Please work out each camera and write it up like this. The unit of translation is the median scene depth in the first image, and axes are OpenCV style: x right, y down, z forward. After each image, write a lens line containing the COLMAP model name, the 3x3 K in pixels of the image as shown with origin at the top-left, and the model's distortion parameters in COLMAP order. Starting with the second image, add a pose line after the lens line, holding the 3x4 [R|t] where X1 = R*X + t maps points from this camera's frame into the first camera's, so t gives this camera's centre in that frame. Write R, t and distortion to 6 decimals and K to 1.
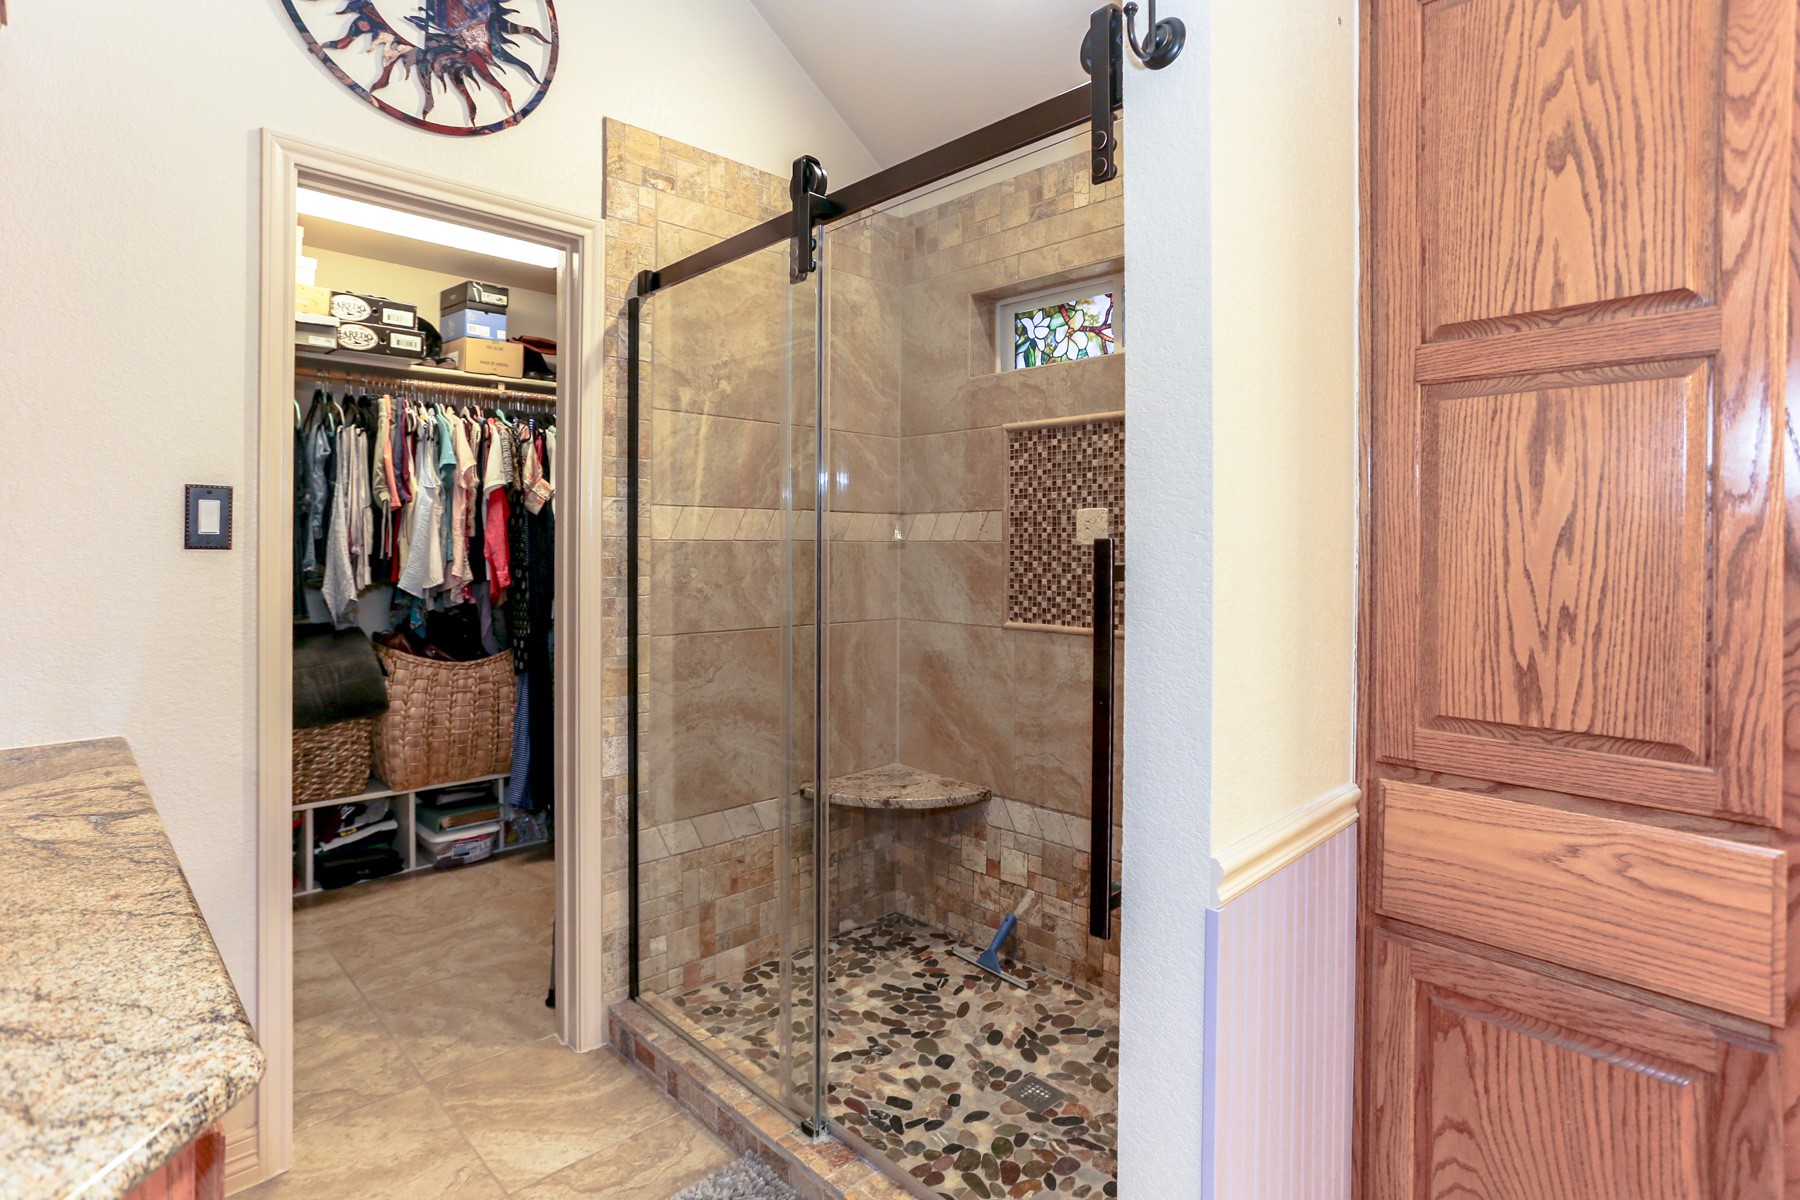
lens RADIAL K [[889.4, 0, 903.6], [0, 889.4, 534.5], [0, 0, 1]] dist [-0.000880, 0.000217]
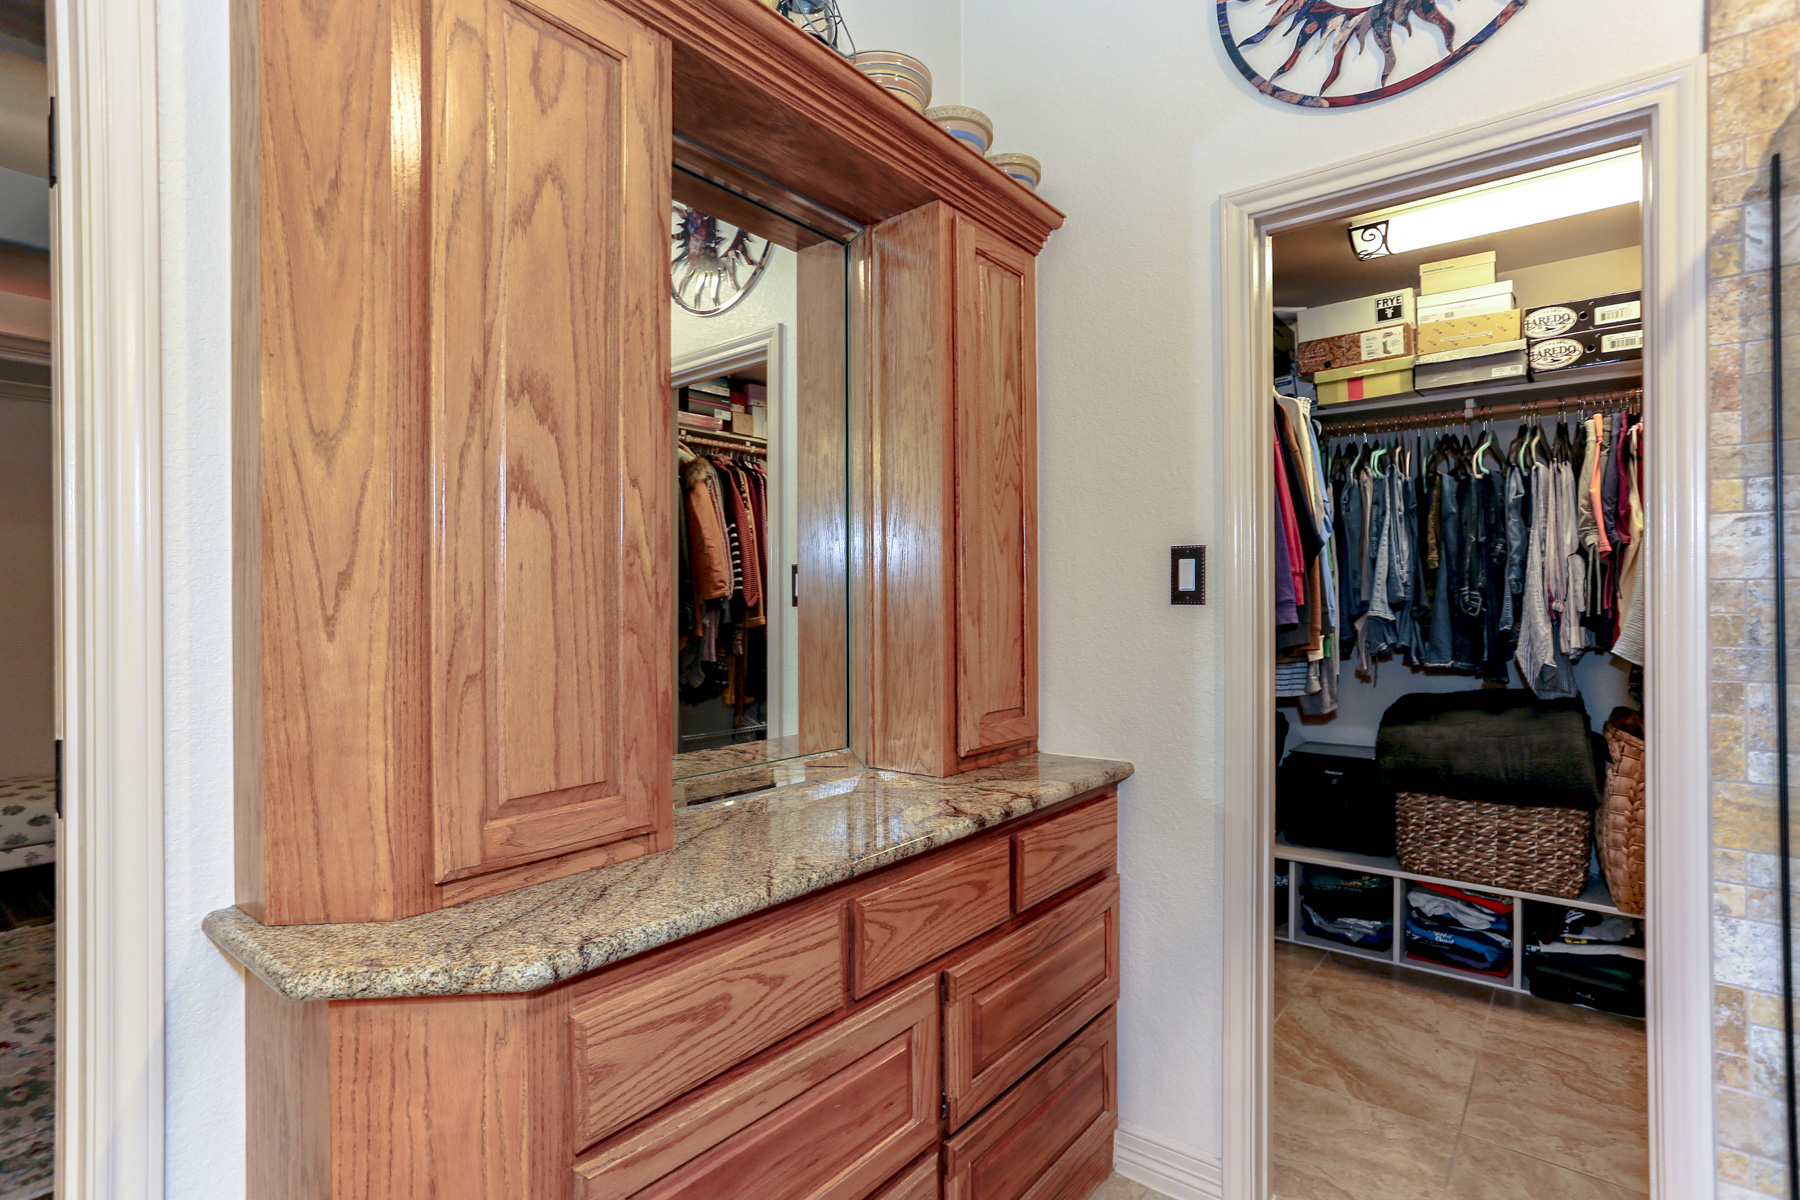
lens RADIAL K [[882.4, 0, 900.0], [0, 882.4, 600.0], [0, 0, 1]] dist [-0.001534, -0.000231]
pose [[0.118993, -0.012450, -0.992817, 0.142847], [0.017958, 0.999785, -0.010385, 0.009148], [0.992733, -0.016593, 0.119191, 0.288842]]
